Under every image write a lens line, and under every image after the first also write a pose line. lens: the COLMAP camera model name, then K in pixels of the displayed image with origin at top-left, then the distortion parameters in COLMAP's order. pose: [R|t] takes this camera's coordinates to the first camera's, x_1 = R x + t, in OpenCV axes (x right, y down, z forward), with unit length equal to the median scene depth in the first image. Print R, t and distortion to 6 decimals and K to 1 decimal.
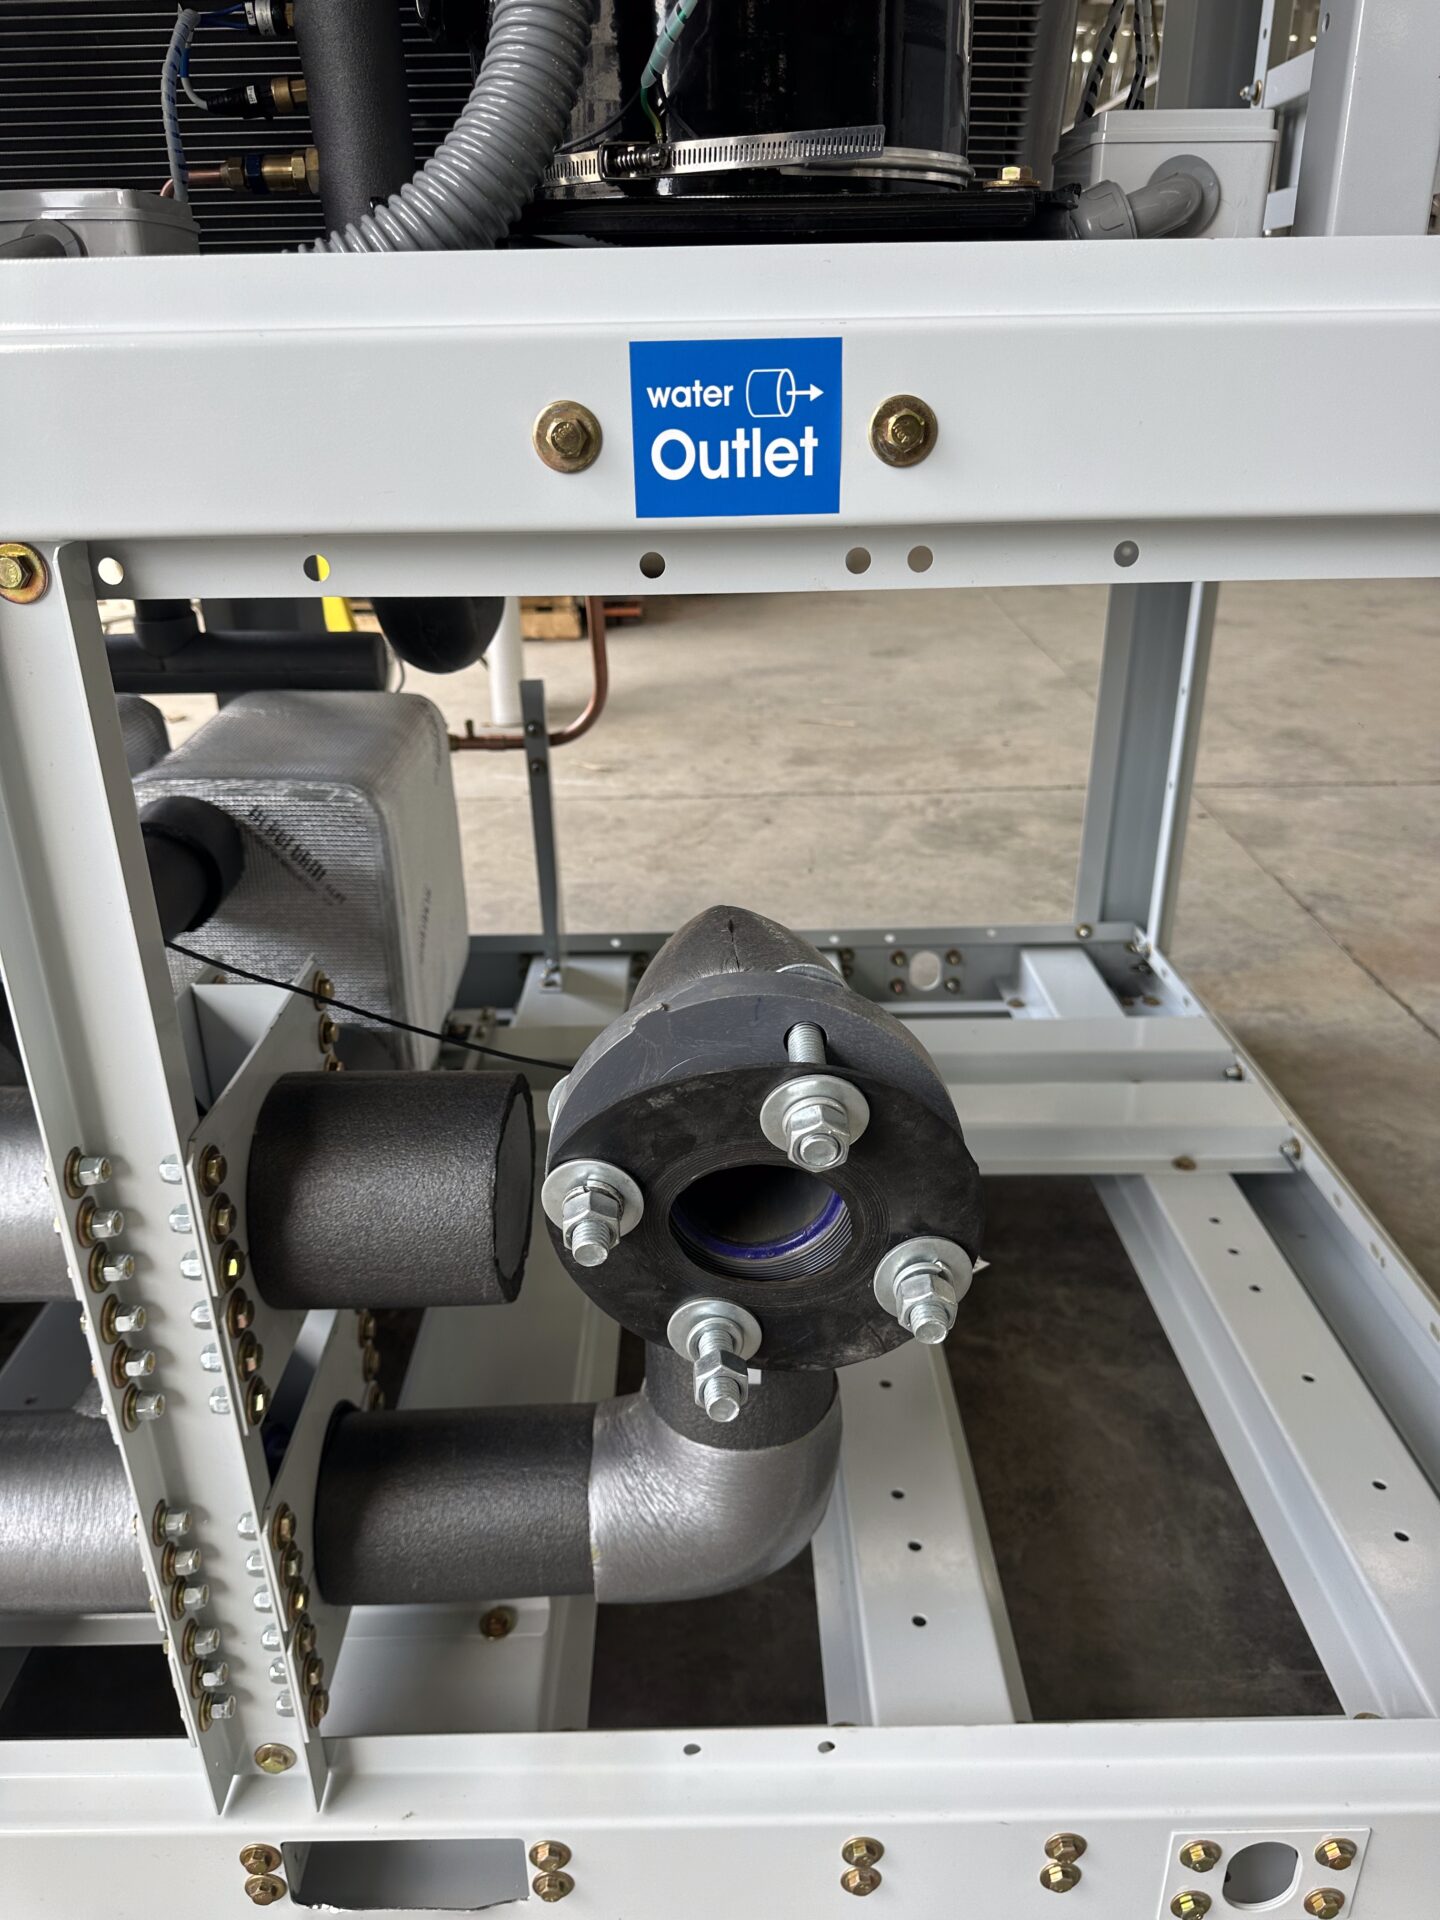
lens RADIAL K [[1361.9, 0, 720.0], [0, 1361.9, 960.0], [0, 0, 1]] dist [-0.001706, -0.003616]
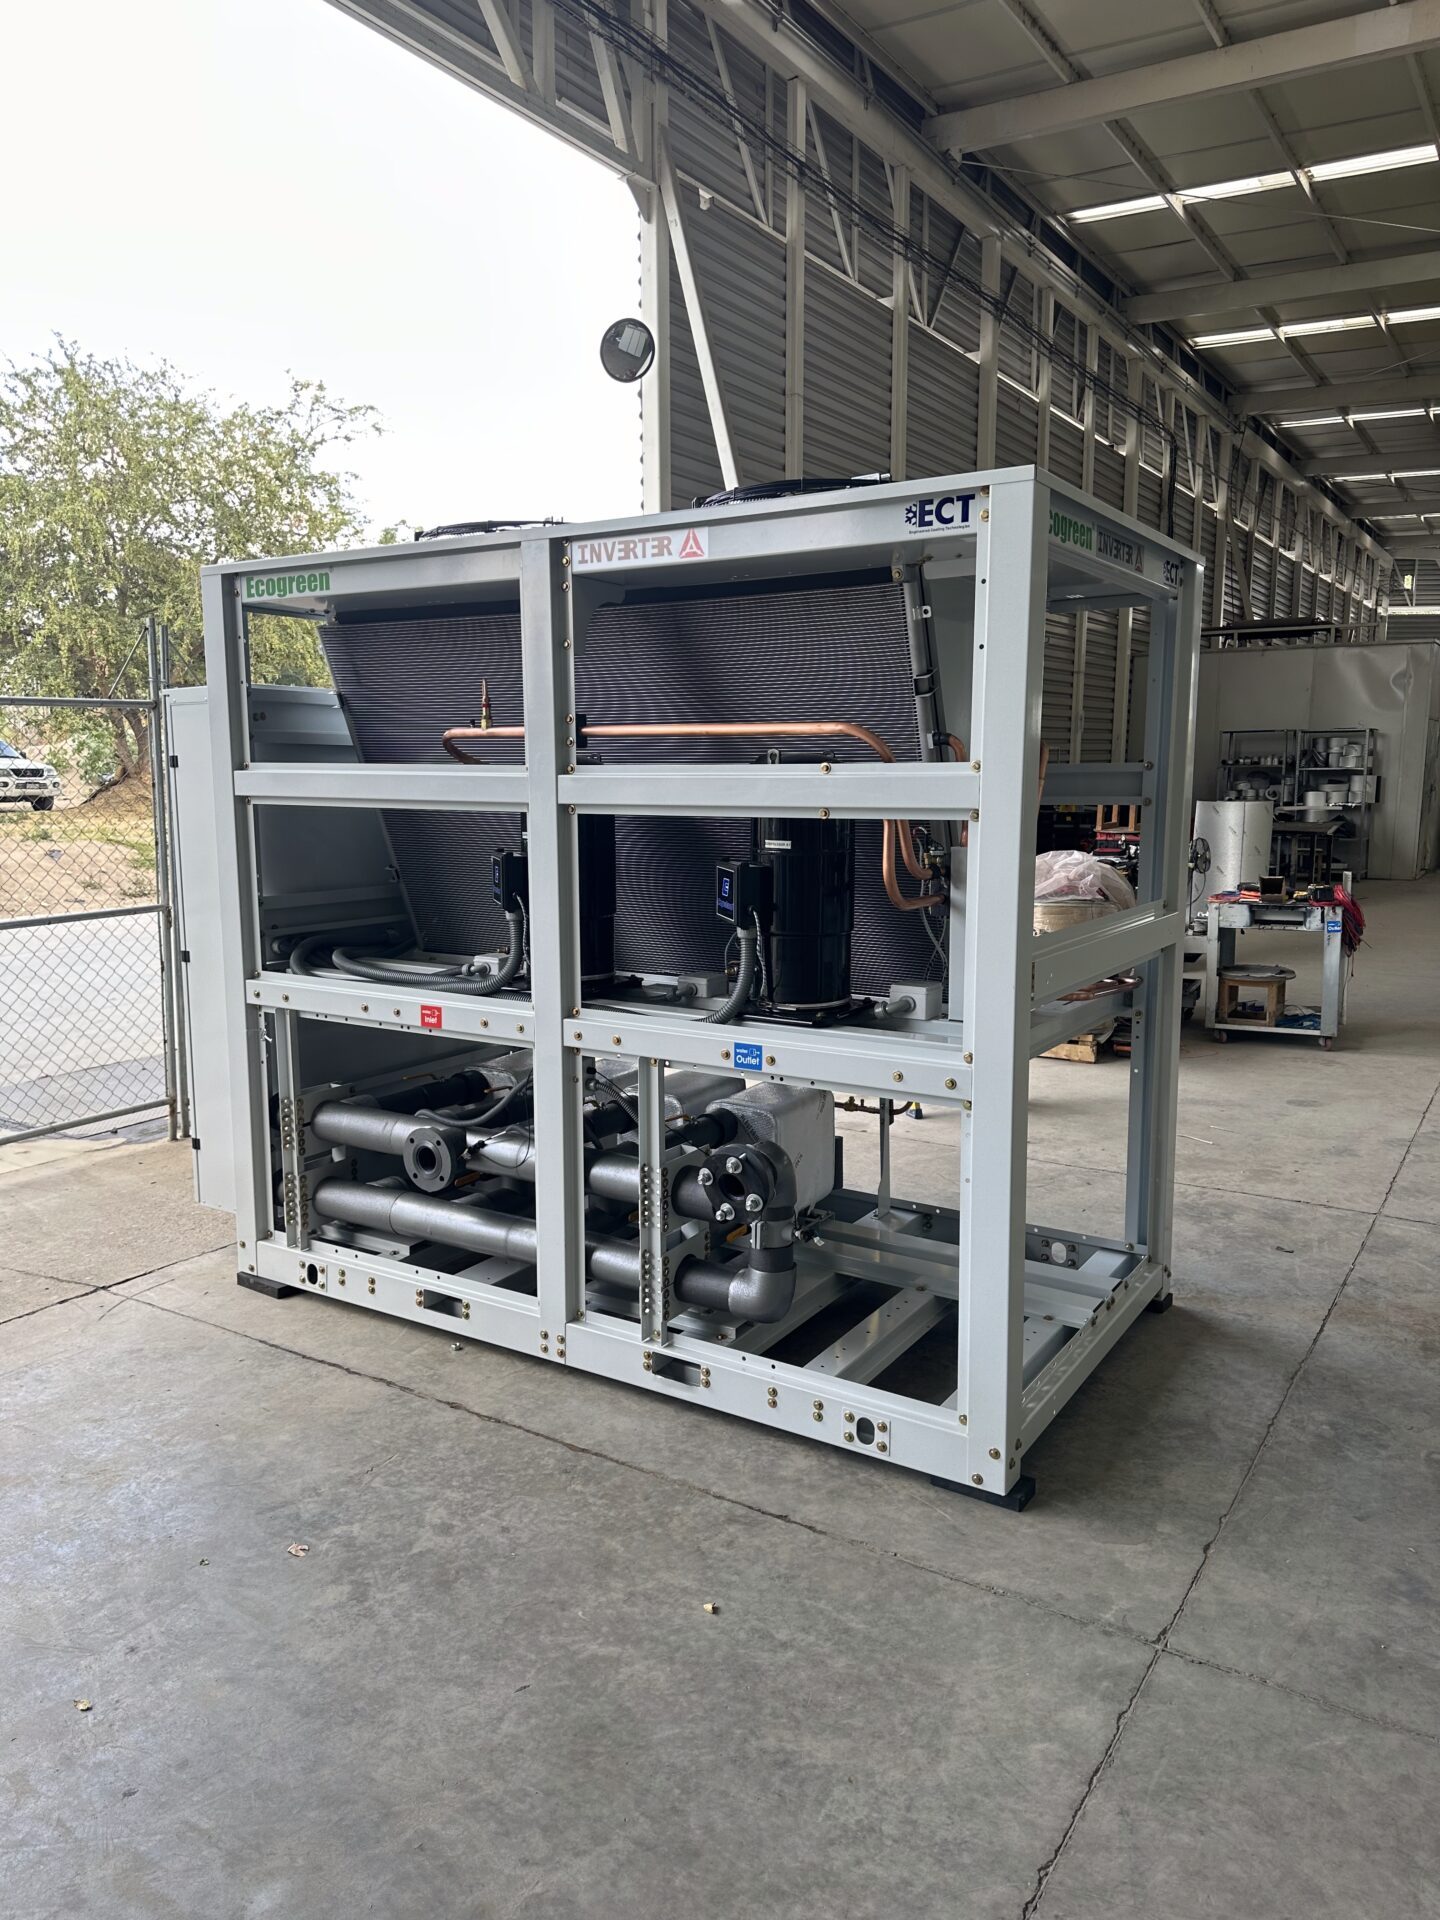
lens RADIAL K [[1361.9, 0, 720.0], [0, 1361.9, 960.0], [0, 0, 1]] dist [-0.001706, -0.003616]
pose [[0.840647, 0.094138, -0.533340, 3.267000], [-0.232584, 0.952095, -0.198546, 0.480356], [0.489099, 0.290953, 0.822270, -4.456236]]
